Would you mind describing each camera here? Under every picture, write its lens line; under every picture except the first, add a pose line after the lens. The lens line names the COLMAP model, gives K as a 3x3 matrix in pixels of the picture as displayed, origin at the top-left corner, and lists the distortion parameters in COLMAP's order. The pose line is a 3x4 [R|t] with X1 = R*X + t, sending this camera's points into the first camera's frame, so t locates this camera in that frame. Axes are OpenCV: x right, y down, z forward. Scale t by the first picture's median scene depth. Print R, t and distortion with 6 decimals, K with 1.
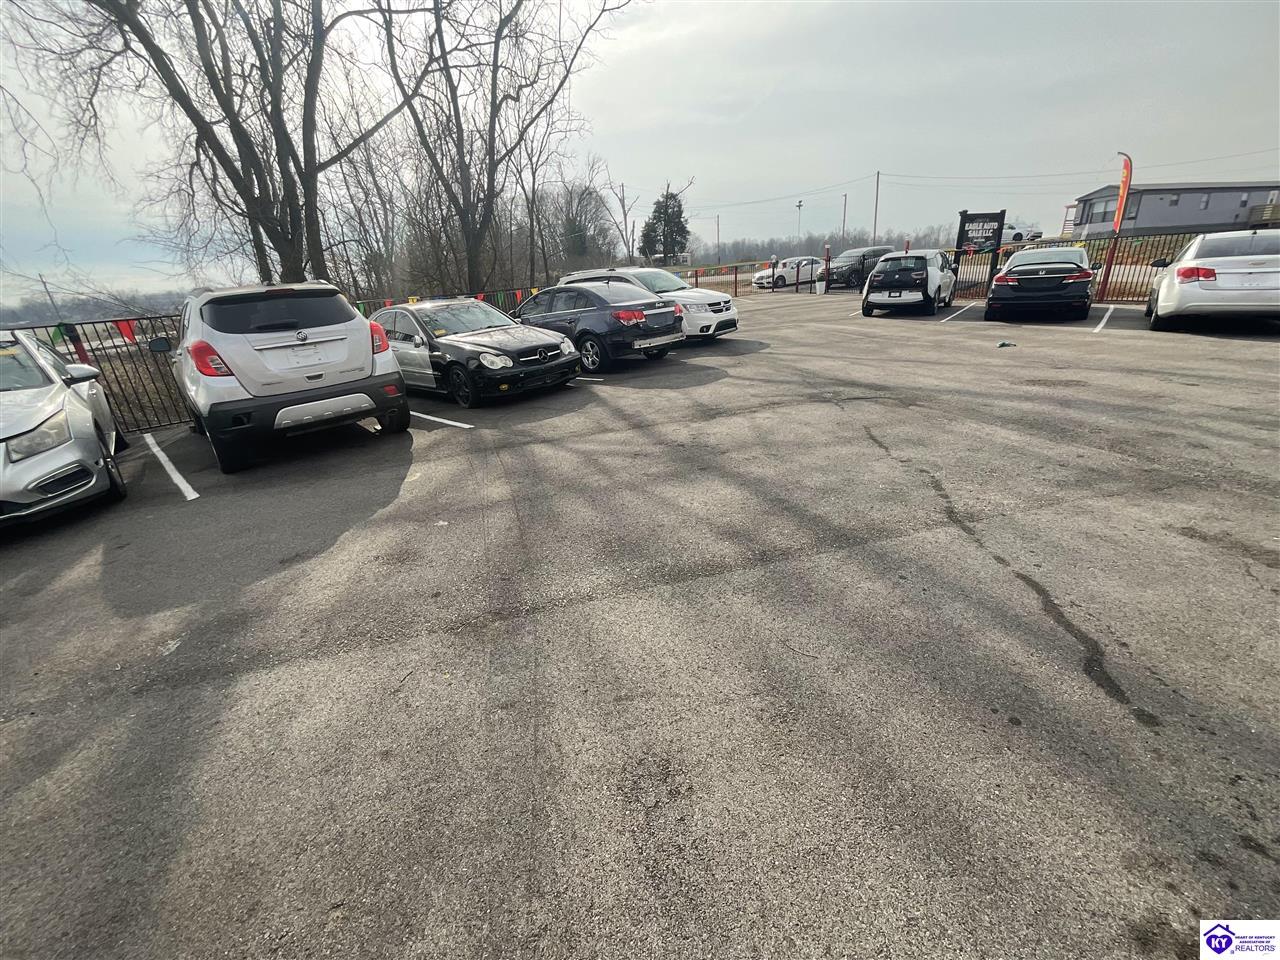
lens RADIAL K [[518.0, 0, 636.7], [0, 518.0, 476.0], [0, 0, 1]] dist [0.001105, 0.000382]
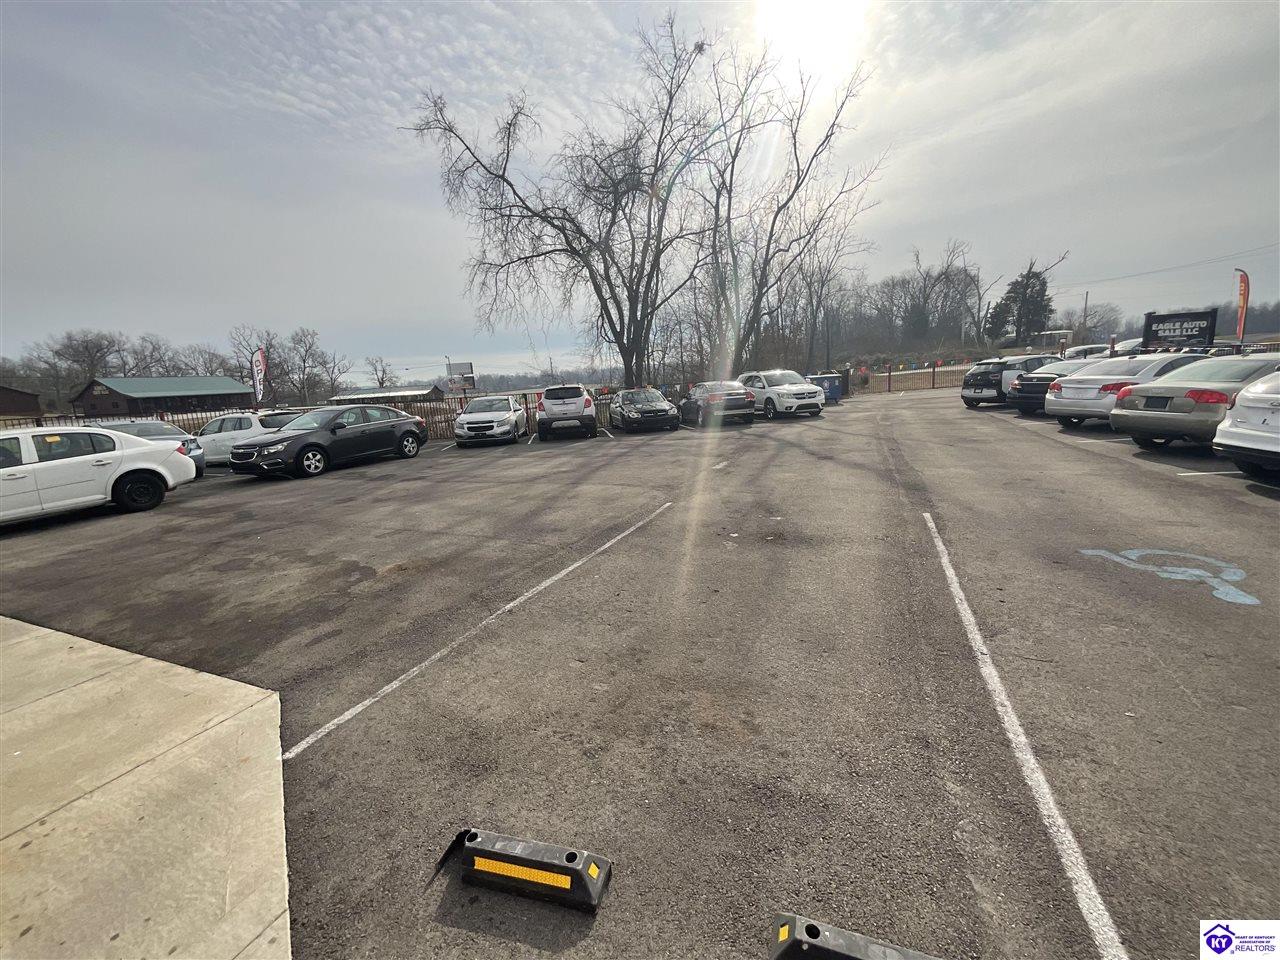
lens RADIAL K [[517.6, 0, 640.0], [0, 517.6, 480.0], [0, 0, 1]] dist [-0.002225, 0.000395]
pose [[0.786668, 0.135763, -0.602263, 0.584209], [-0.211218, 0.975838, -0.055916, 0.098189], [0.580120, 0.171196, 0.796337, -0.409236]]
